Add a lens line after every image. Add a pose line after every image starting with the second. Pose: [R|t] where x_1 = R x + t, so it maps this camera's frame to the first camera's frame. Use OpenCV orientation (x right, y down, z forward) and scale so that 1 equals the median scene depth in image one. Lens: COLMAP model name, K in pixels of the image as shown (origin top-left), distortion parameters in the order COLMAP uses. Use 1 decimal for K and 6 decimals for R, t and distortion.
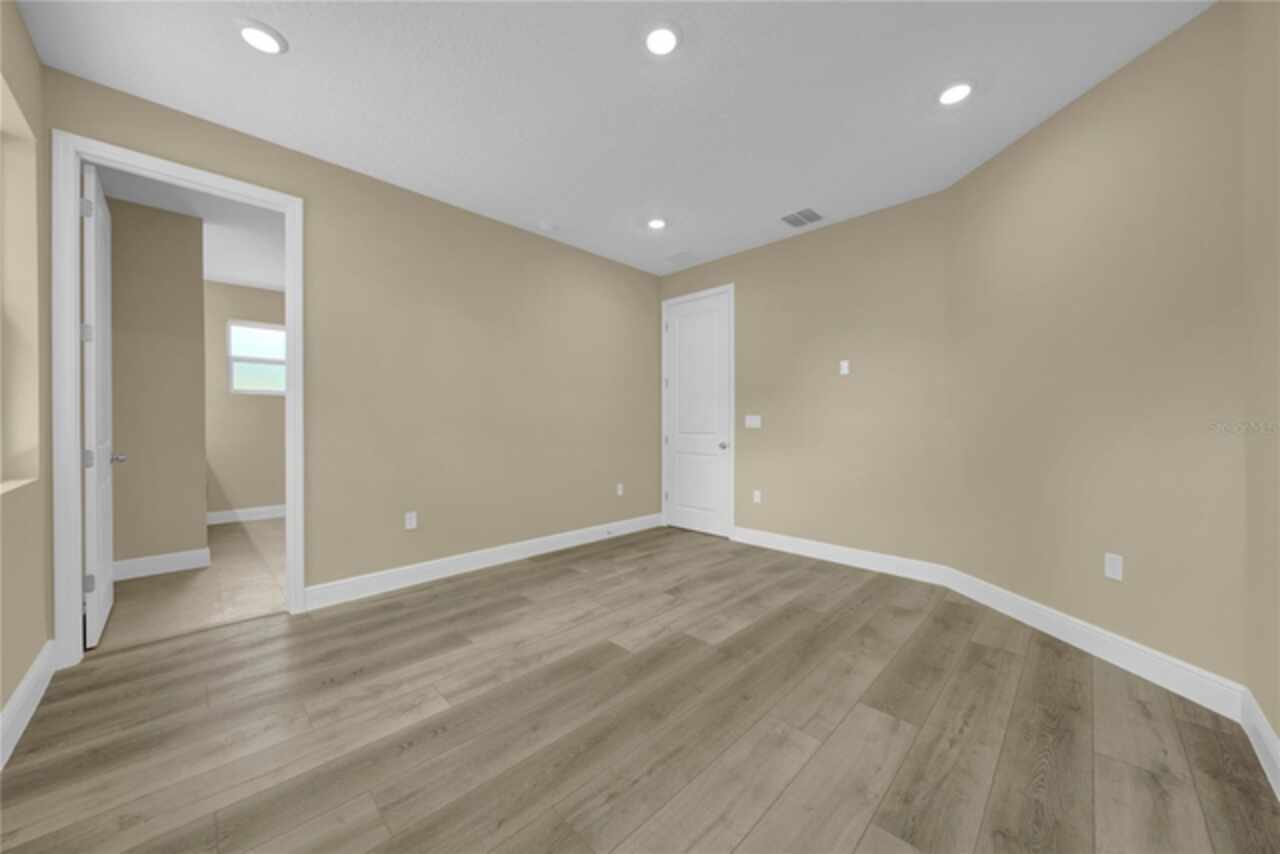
lens RADIAL K [[451.6, 0, 642.0], [0, 451.6, 424.5], [0, 0, 1]] dist [-0.001834, 0.000458]
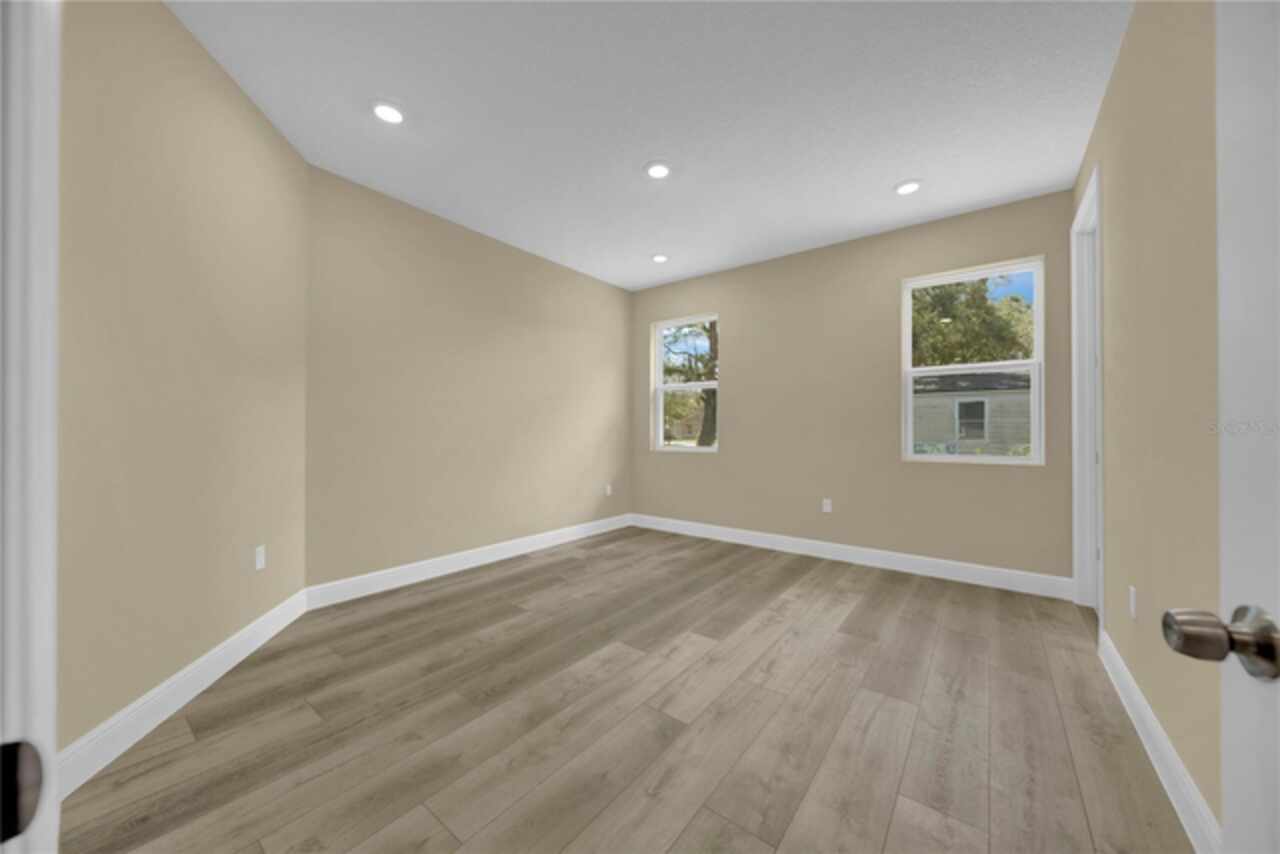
lens RADIAL K [[451.6, 0, 639.9], [0, 451.6, 428.0], [0, 0, 1]] dist [-0.001834, 0.000458]
pose [[-0.992787, -0.003181, -0.119851, 0.214083], [-0.002509, 0.999980, -0.005754, -0.000061], [0.119867, -0.005412, -0.992775, 1.899097]]
